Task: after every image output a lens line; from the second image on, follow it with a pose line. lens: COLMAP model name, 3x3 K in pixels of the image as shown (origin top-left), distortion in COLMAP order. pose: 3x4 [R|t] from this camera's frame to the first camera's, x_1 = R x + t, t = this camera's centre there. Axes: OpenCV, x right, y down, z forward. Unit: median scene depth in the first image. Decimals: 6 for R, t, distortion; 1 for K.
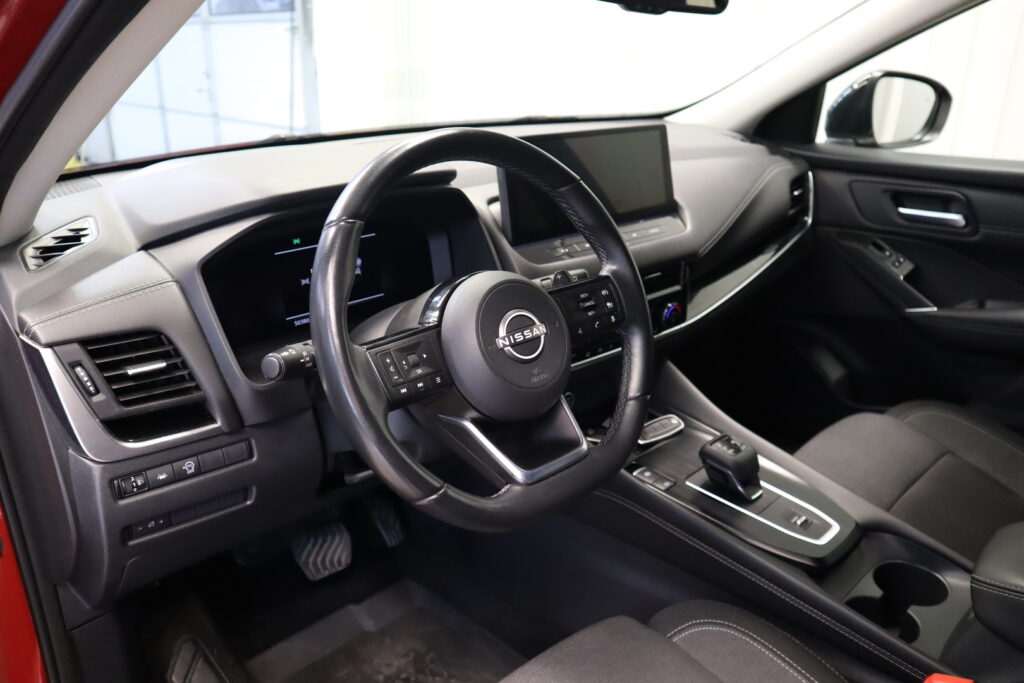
lens RADIAL K [[783.5, 0, 511.9], [0, 783.5, 340.1], [0, 0, 1]] dist [-0.044753, -0.004210]
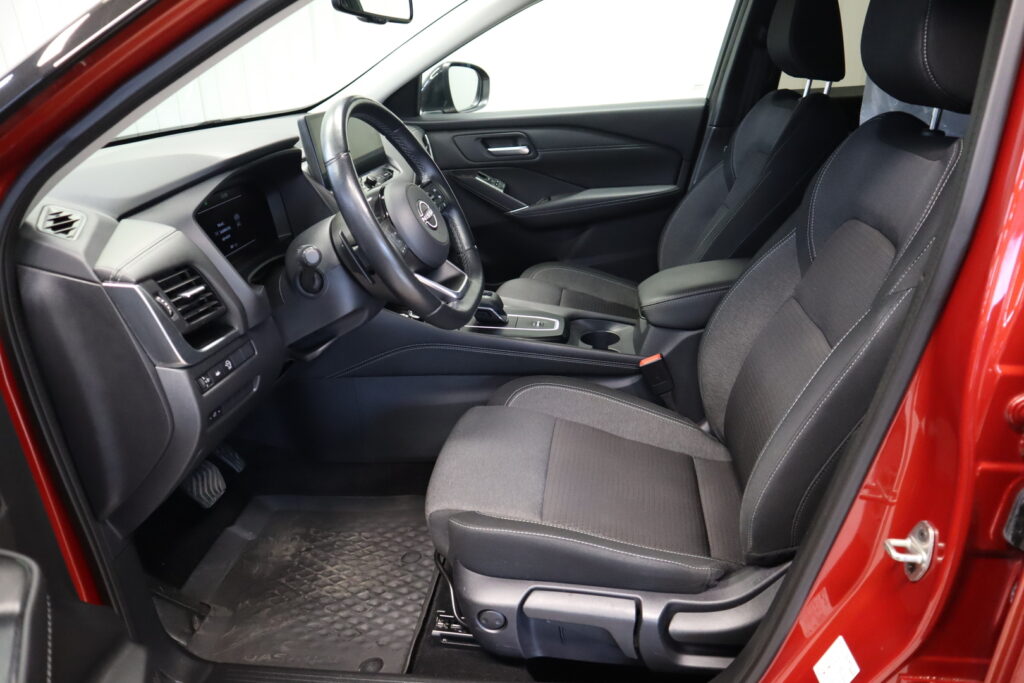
lens RADIAL K [[717.3, 0, 513.6], [0, 717.3, 344.1], [0, 0, 1]] dist [-0.110822, 0.047467]
pose [[0.768757, -0.273582, 0.578071, -0.418020], [0.265936, 0.958780, 0.100099, 0.079689], [-0.581628, 0.076778, 0.809824, -0.150178]]
